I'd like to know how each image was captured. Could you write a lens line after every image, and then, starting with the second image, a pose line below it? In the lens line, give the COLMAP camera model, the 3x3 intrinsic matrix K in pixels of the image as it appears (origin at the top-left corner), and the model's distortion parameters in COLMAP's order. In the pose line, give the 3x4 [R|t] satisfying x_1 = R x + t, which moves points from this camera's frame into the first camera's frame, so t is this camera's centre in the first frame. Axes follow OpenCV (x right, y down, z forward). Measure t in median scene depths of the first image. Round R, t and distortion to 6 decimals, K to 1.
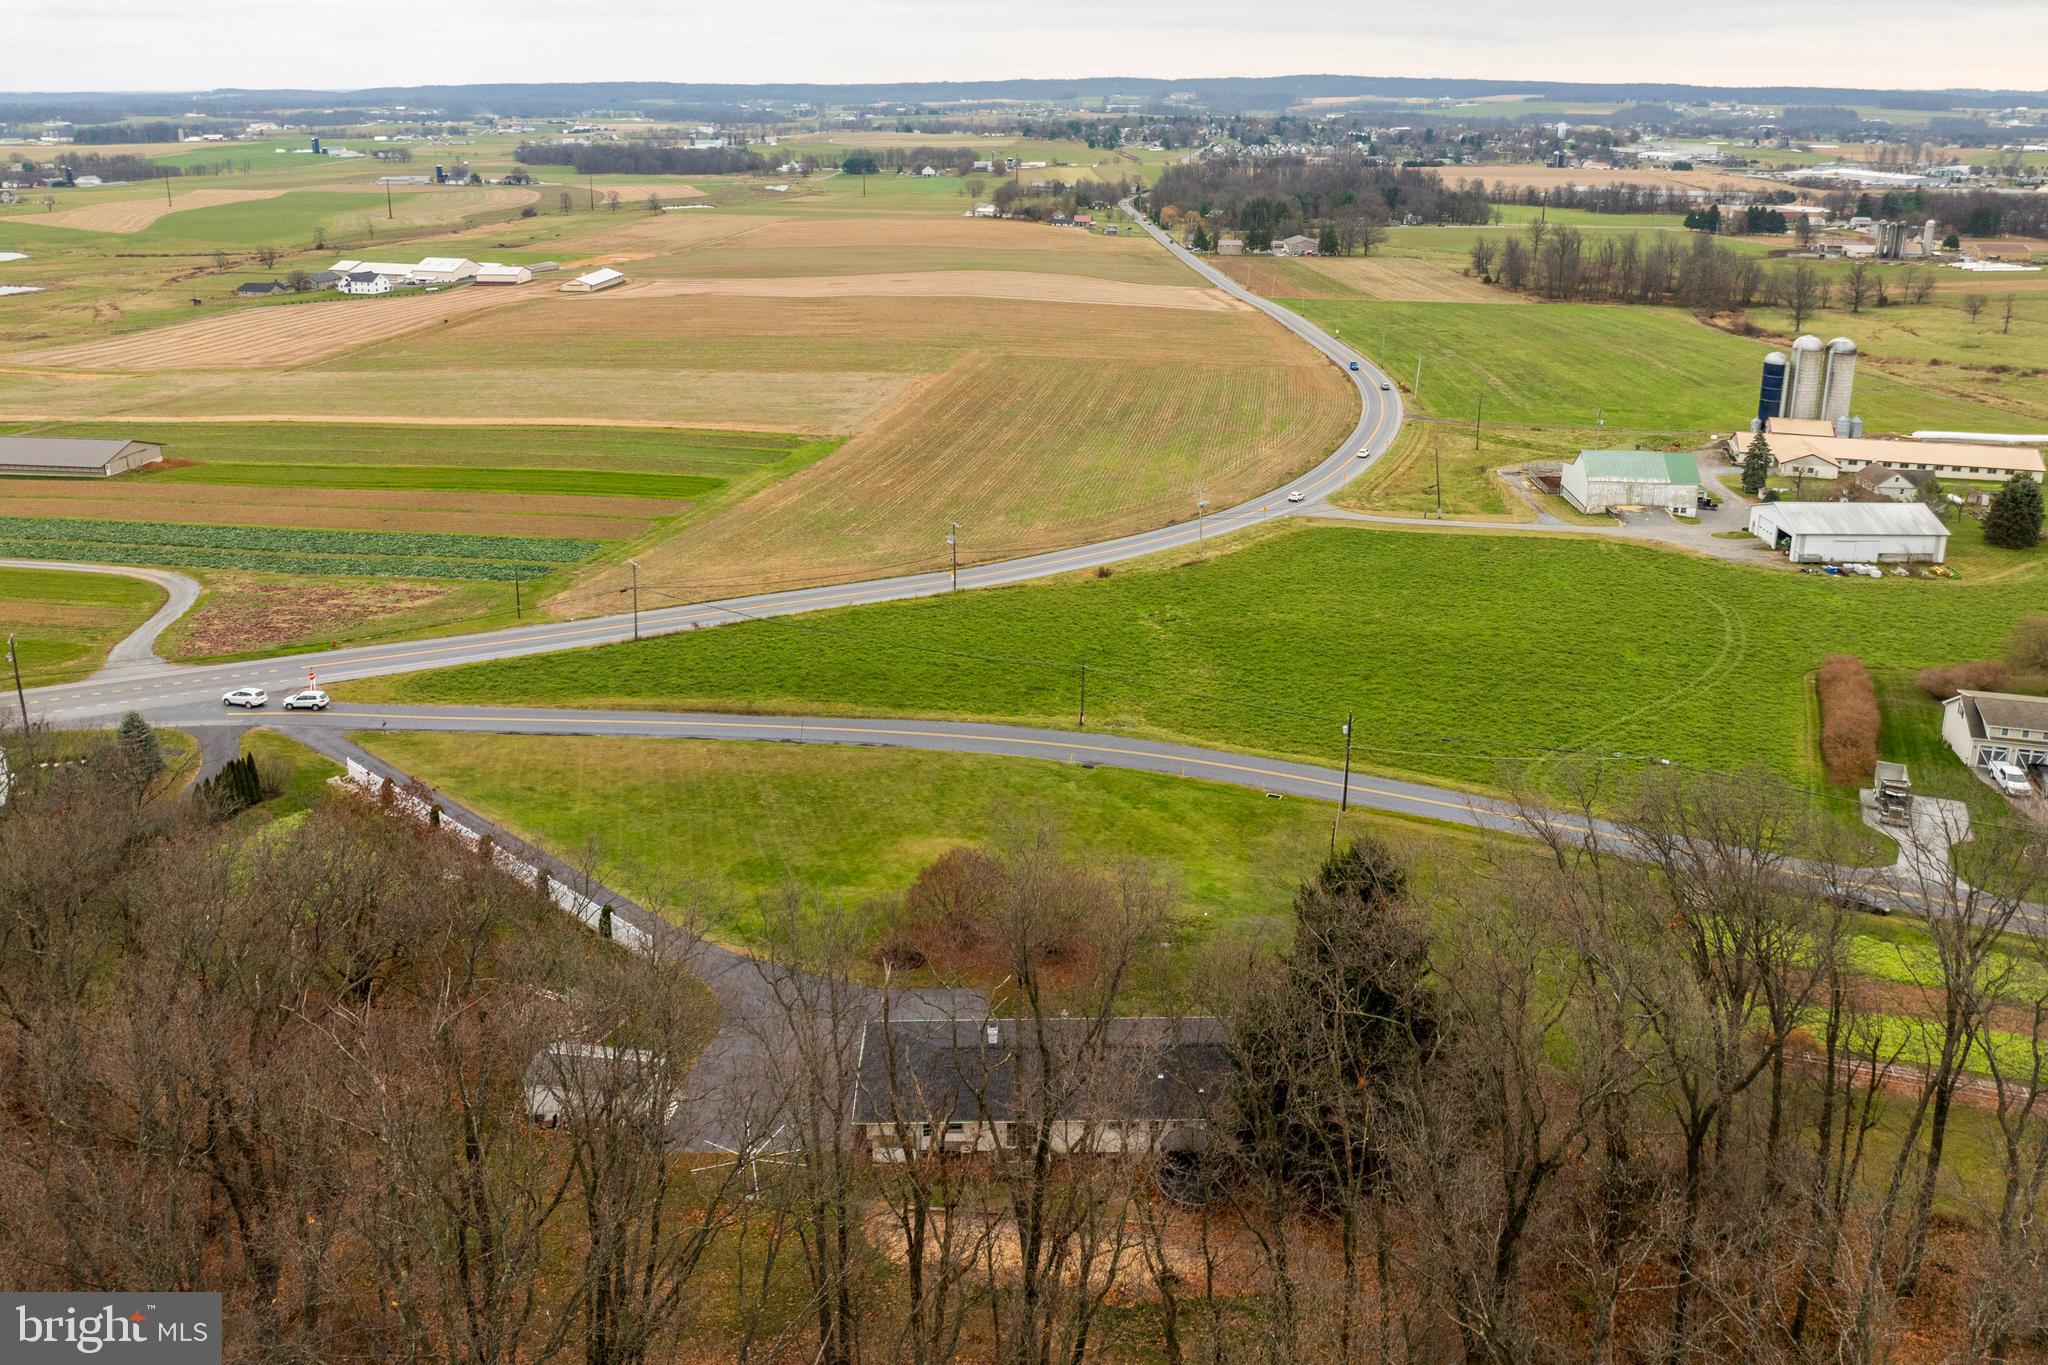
lens RADIAL K [[1478.3, 0, 1013.4], [0, 1478.3, 740.6], [0, 0, 1]] dist [-0.033516, 0.003004]
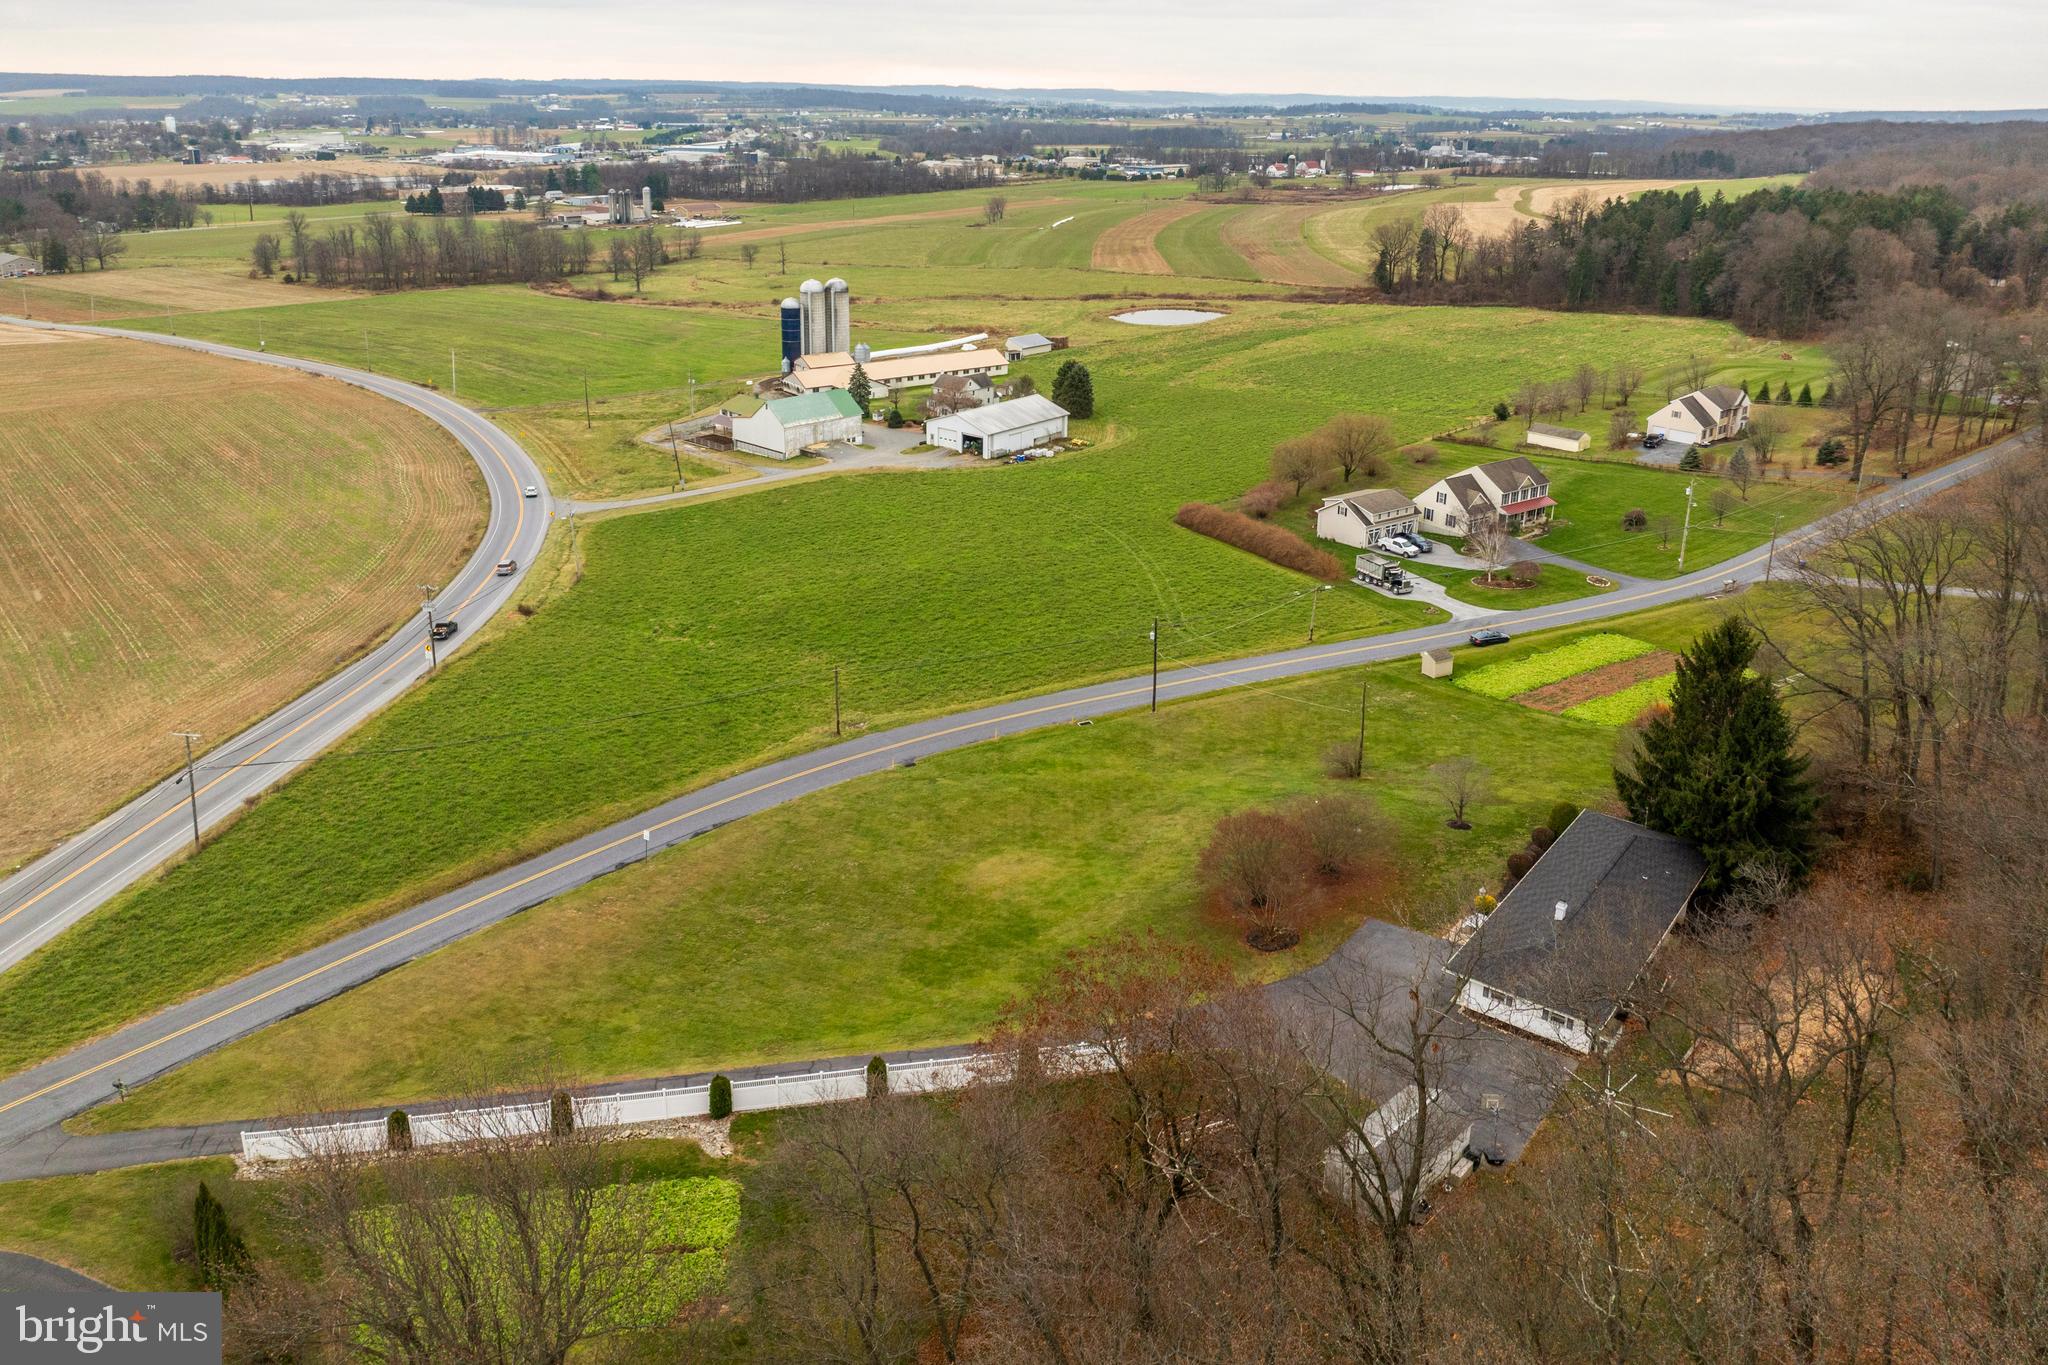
lens RADIAL K [[1478.3, 0, 1013.4], [0, 1478.3, 740.6], [0, 0, 1]] dist [-0.033516, 0.003004]
pose [[0.613220, -0.314096, 0.724779, -0.154785], [0.312766, 0.939102, 0.142352, -0.029161], [-0.725354, 0.139393, 0.674115, 0.088735]]
